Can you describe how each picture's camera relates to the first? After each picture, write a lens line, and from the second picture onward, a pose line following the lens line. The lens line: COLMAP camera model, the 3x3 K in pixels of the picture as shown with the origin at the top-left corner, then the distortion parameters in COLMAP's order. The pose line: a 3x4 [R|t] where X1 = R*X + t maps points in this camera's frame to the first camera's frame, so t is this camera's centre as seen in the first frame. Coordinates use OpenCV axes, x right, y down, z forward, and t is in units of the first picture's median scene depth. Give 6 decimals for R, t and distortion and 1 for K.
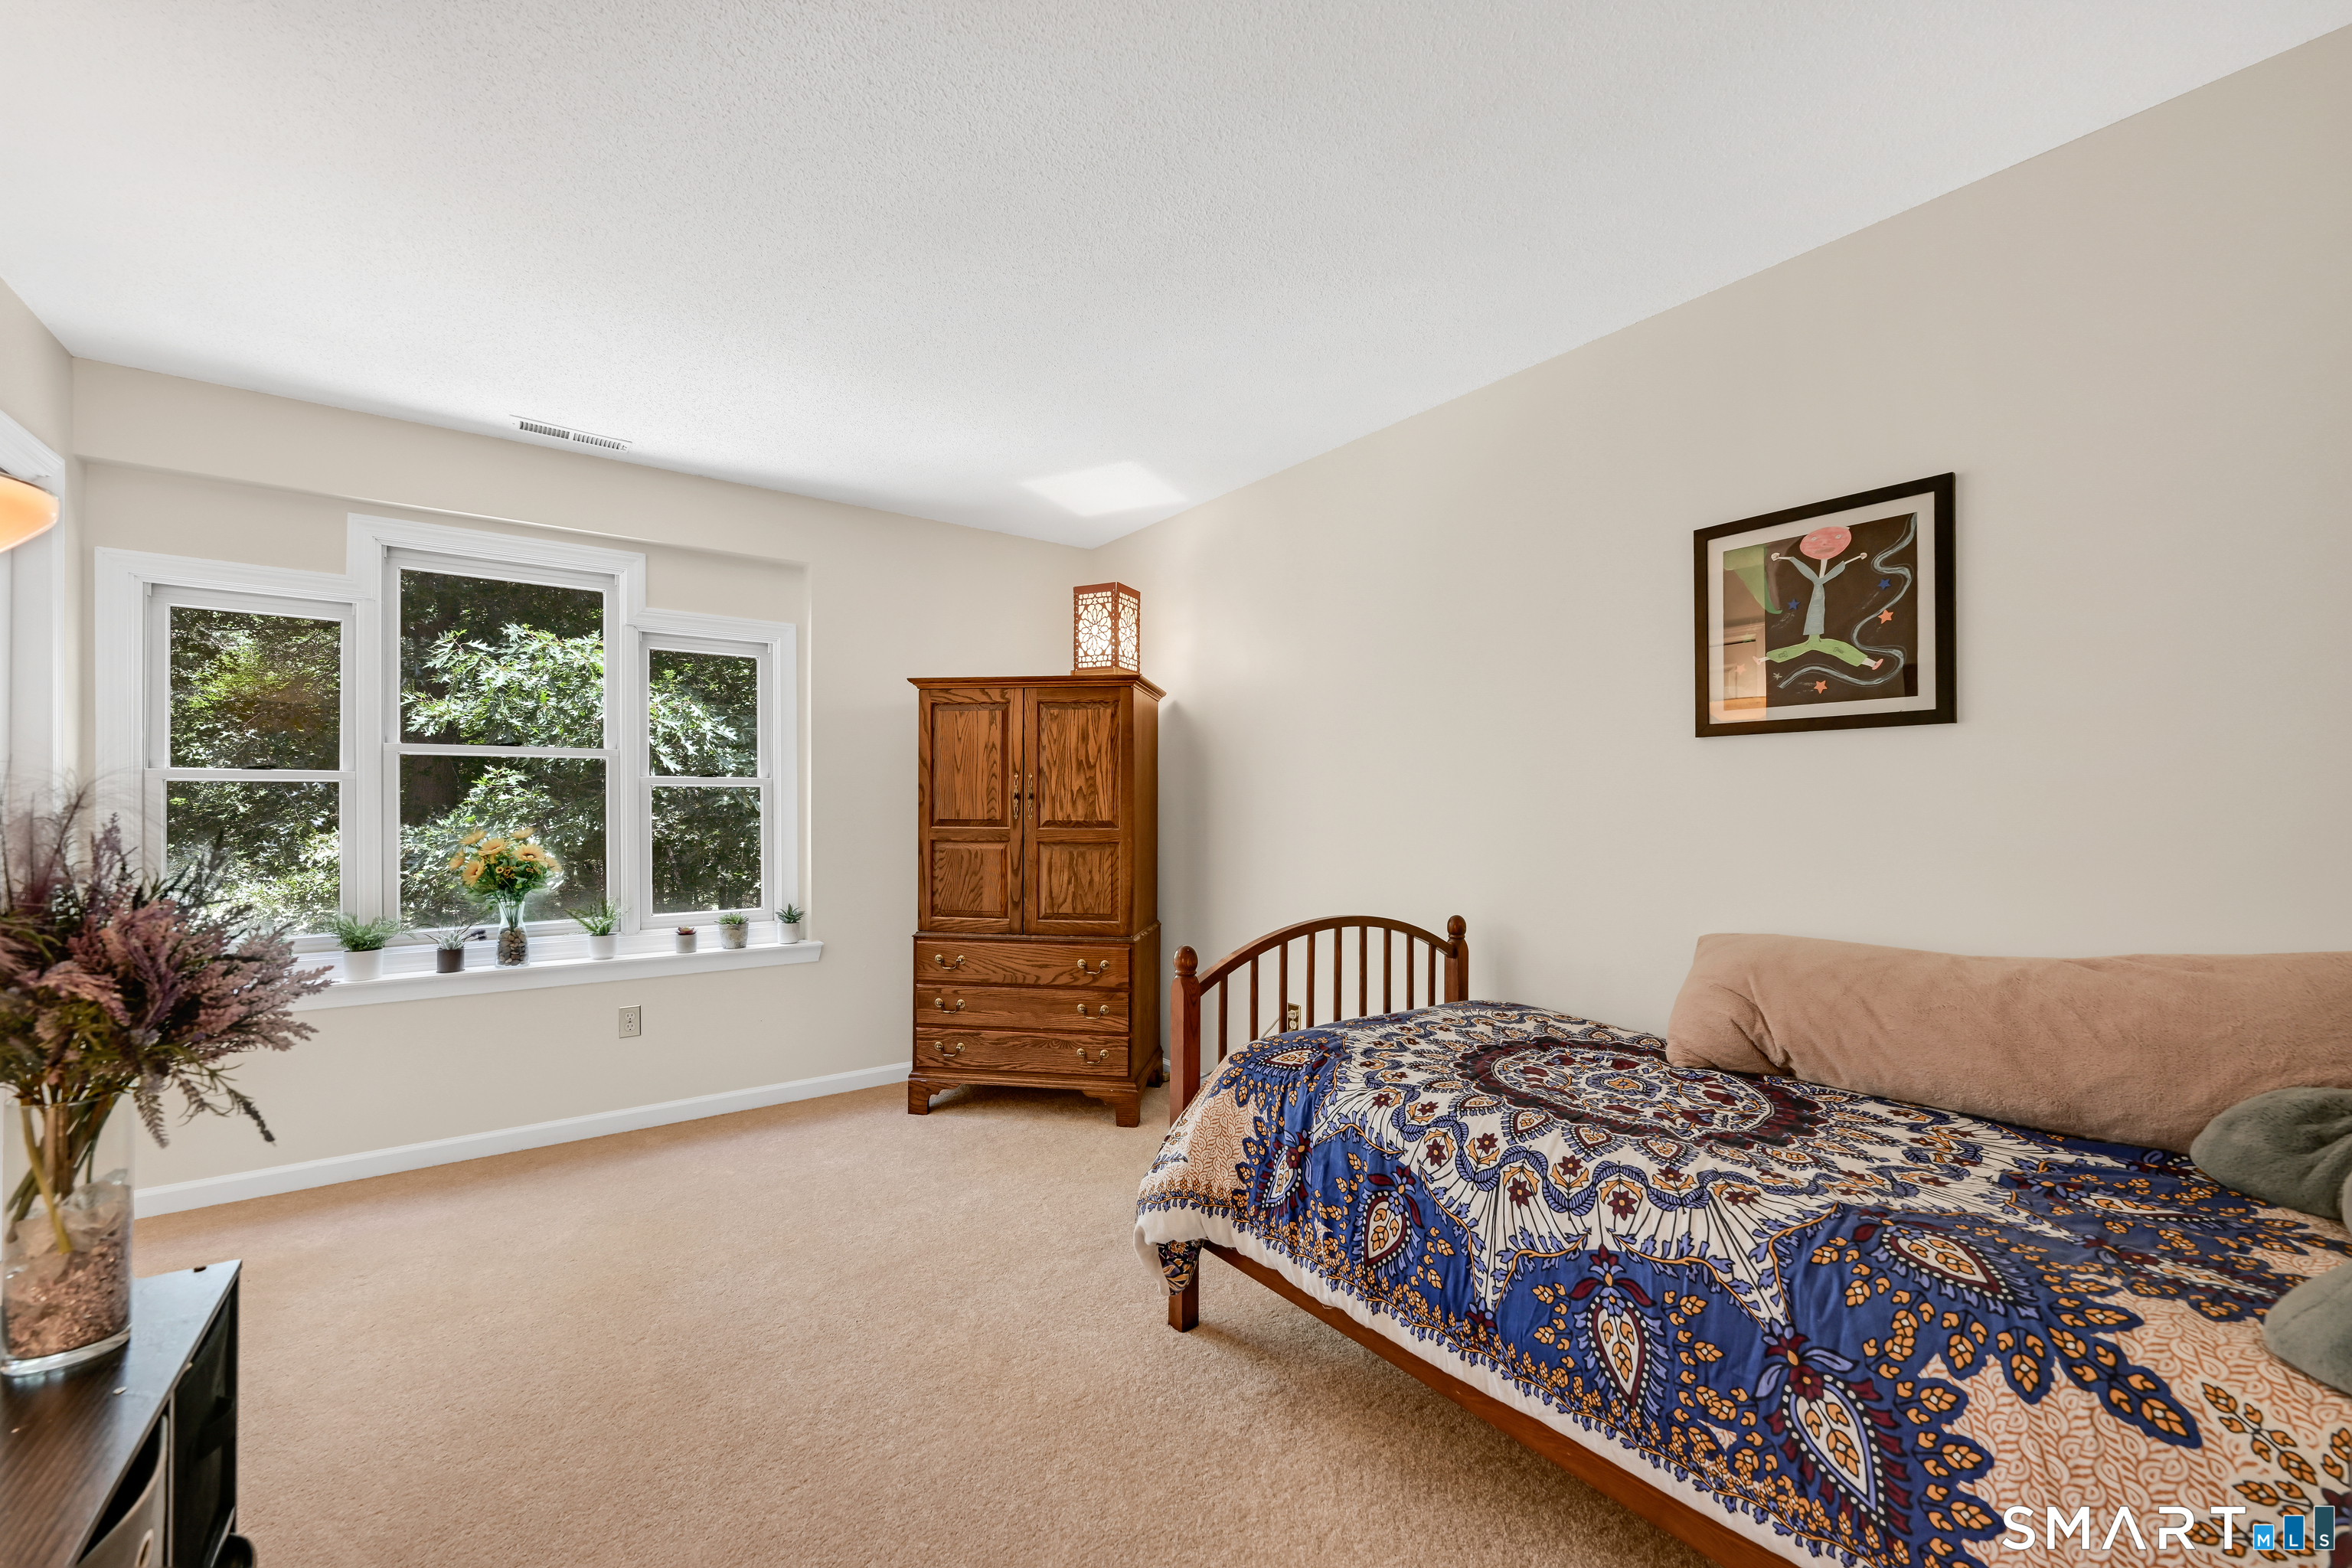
lens RADIAL K [[949.0, 0, 1175.9], [0, 949.0, 795.1], [0, 0, 1]] dist [-0.000575, -0.000024]
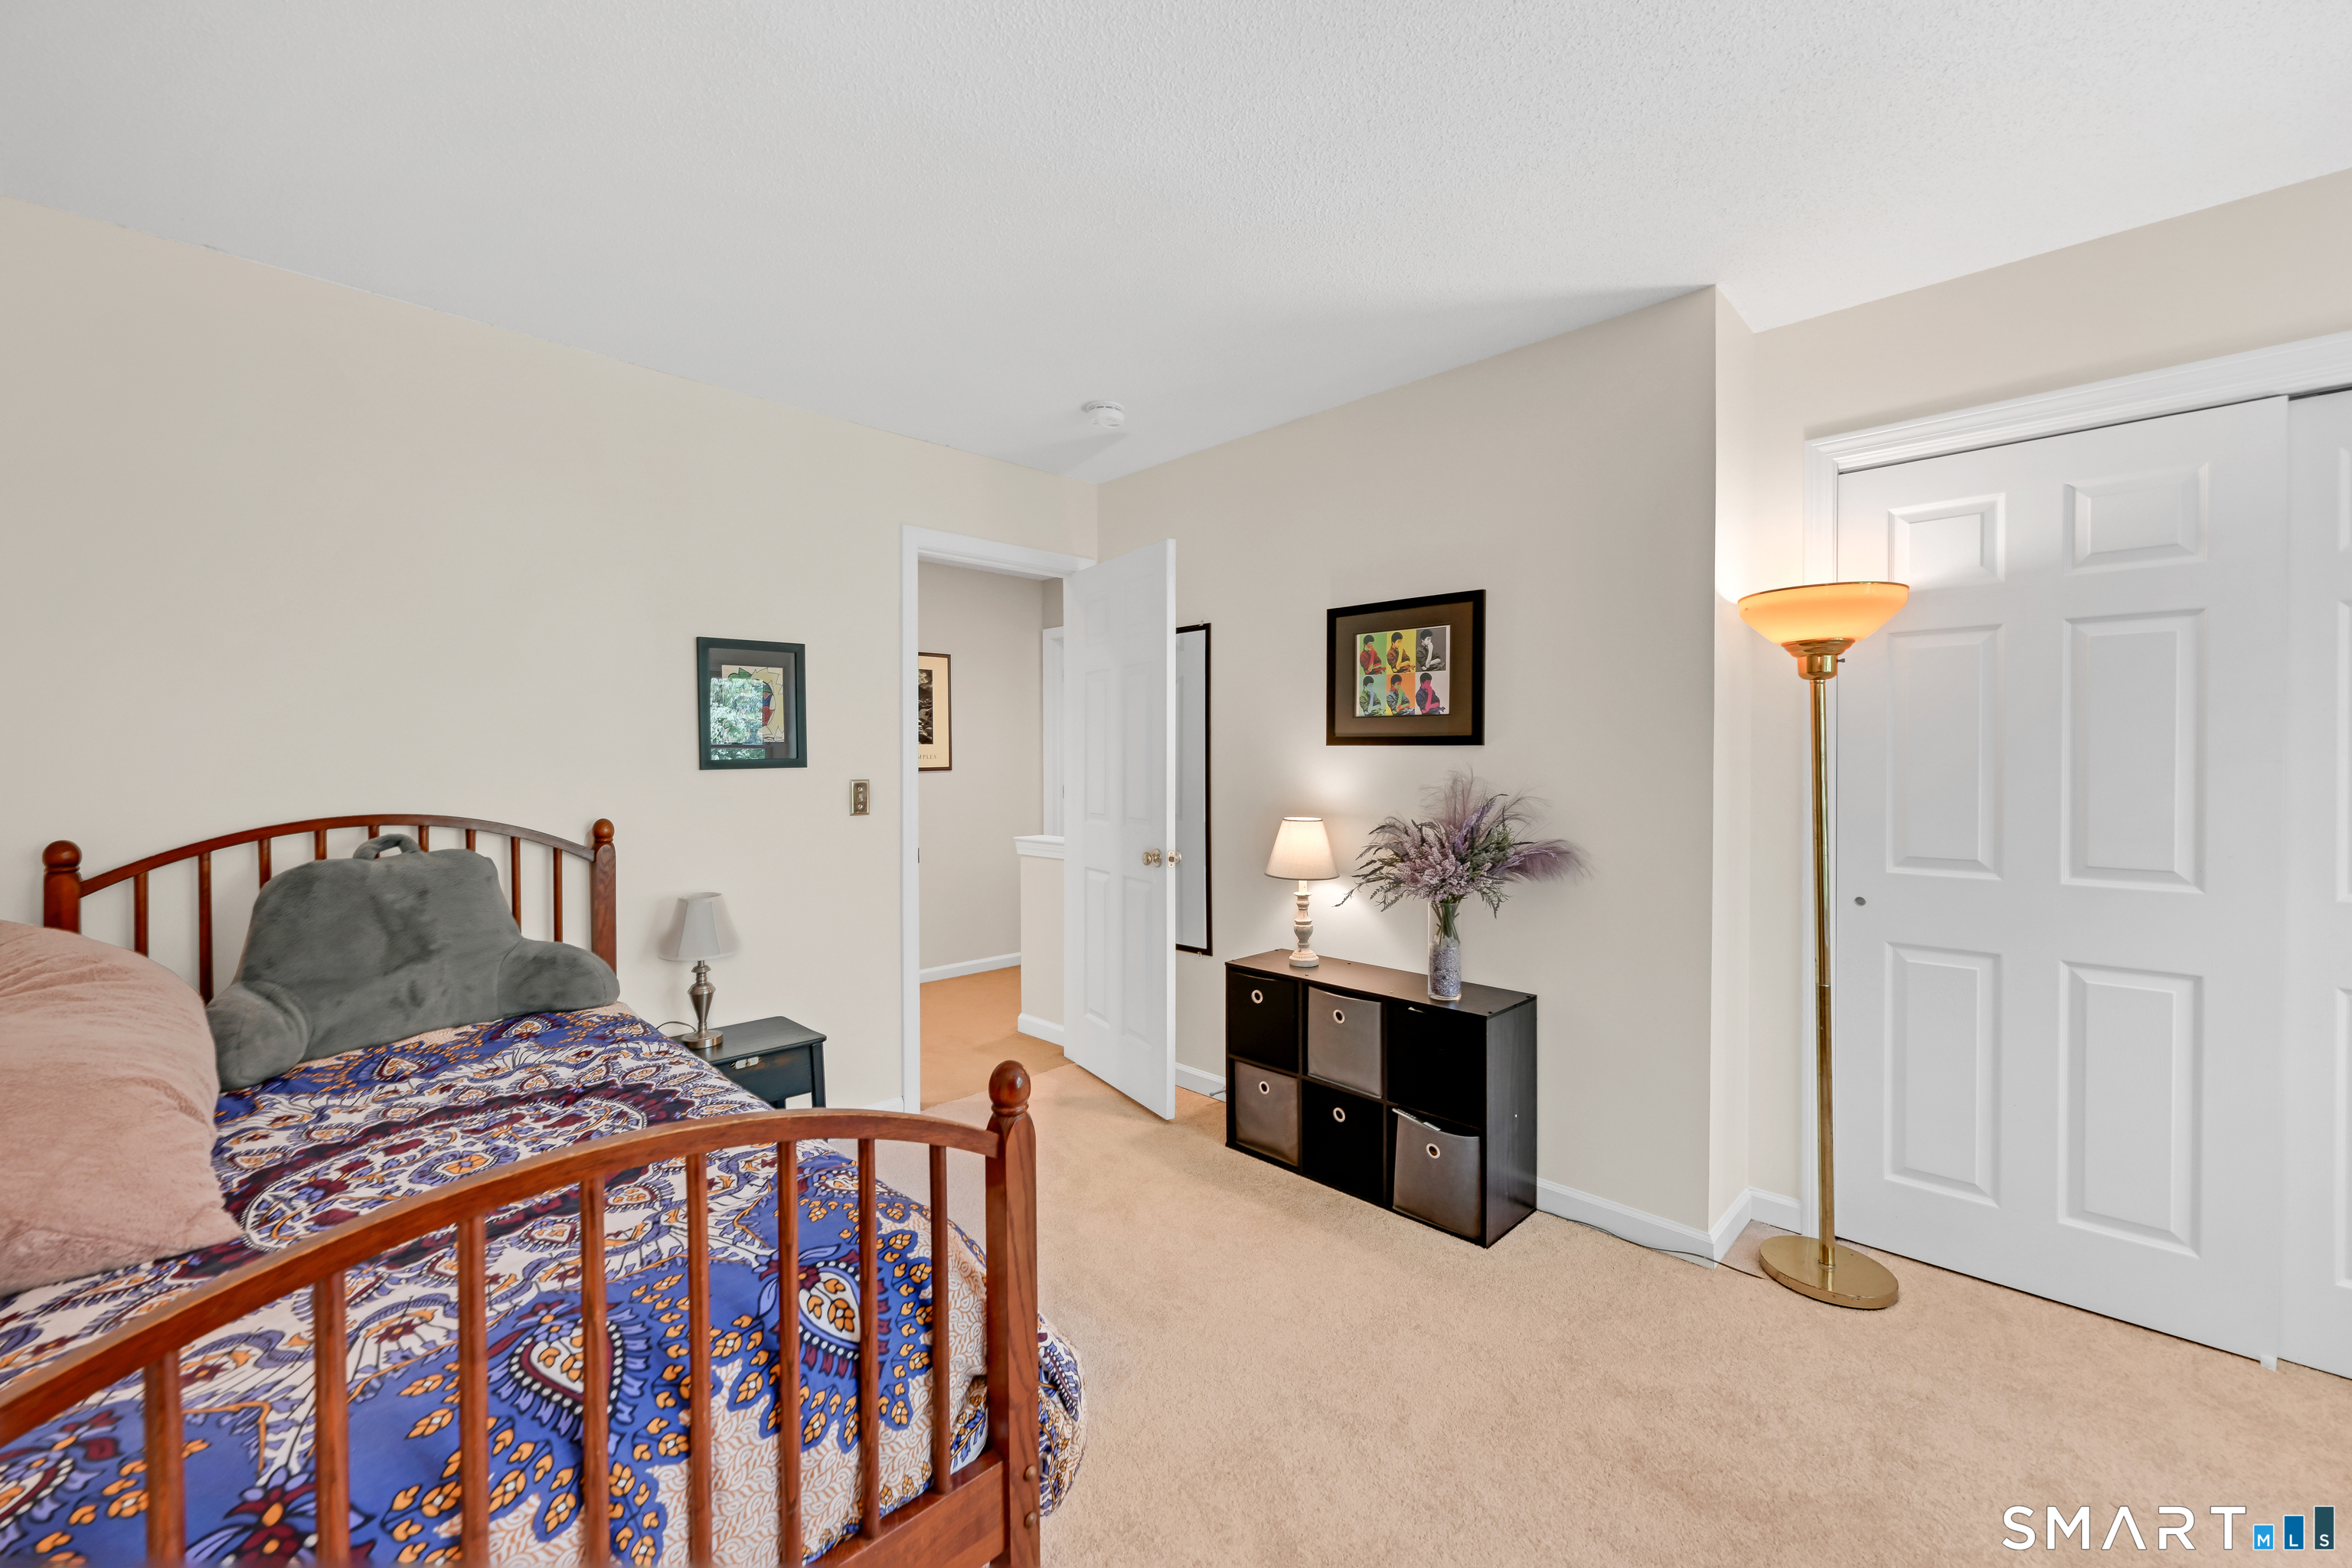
lens RADIAL K [[949.0, 0, 1176.6], [0, 949.0, 781.0], [0, 0, 1]] dist [-0.000575, -0.000024]
pose [[-0.990088, -0.002605, -0.140423, -0.026295], [-0.003227, 0.999986, 0.004201, -0.036827], [0.140410, 0.004613, -0.990083, 2.209408]]
